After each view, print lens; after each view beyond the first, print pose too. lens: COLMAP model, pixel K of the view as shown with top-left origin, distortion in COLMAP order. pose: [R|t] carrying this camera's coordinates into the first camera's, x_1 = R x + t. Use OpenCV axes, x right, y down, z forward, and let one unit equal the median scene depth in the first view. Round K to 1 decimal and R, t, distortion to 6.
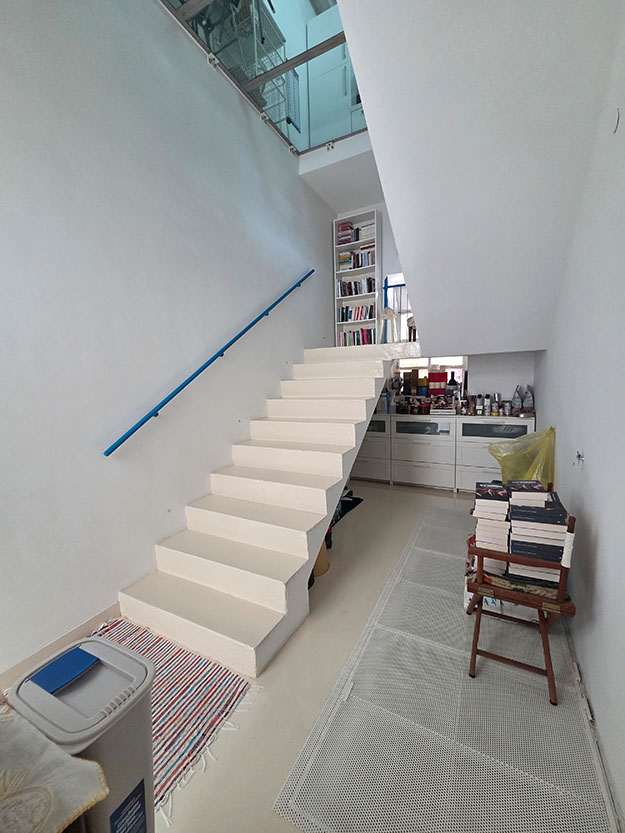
lens RADIAL K [[341.6, 0, 313.7], [0, 341.6, 415.8], [0, 0, 1]] dist [0.000805, -0.000157]
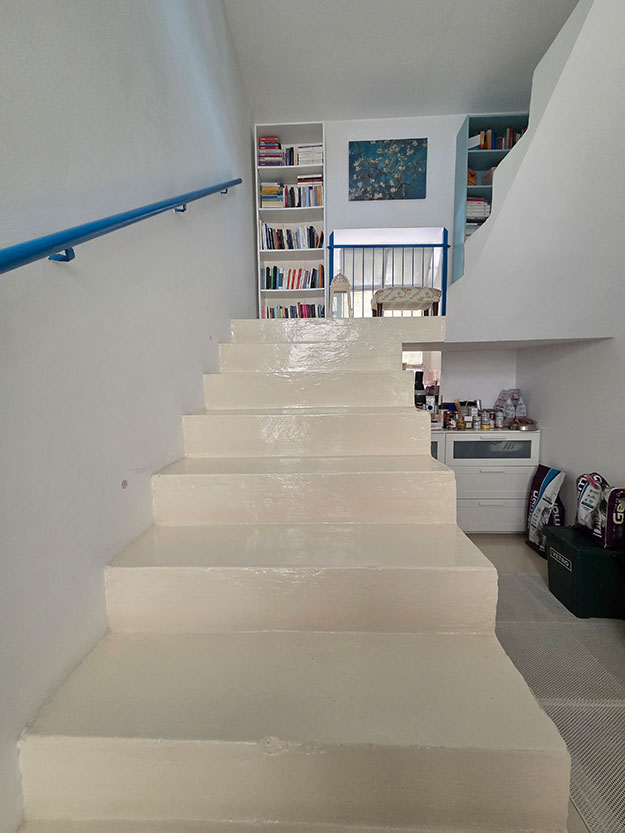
lens RADIAL K [[341.6, 0, 311.1], [0, 341.6, 417.1], [0, 0, 1]] dist [0.000805, -0.000157]
pose [[0.906147, -0.024397, 0.422259, -0.124746], [0.033647, 0.999329, -0.014467, -0.024970], [-0.421623, 0.027317, 0.906360, 0.405225]]
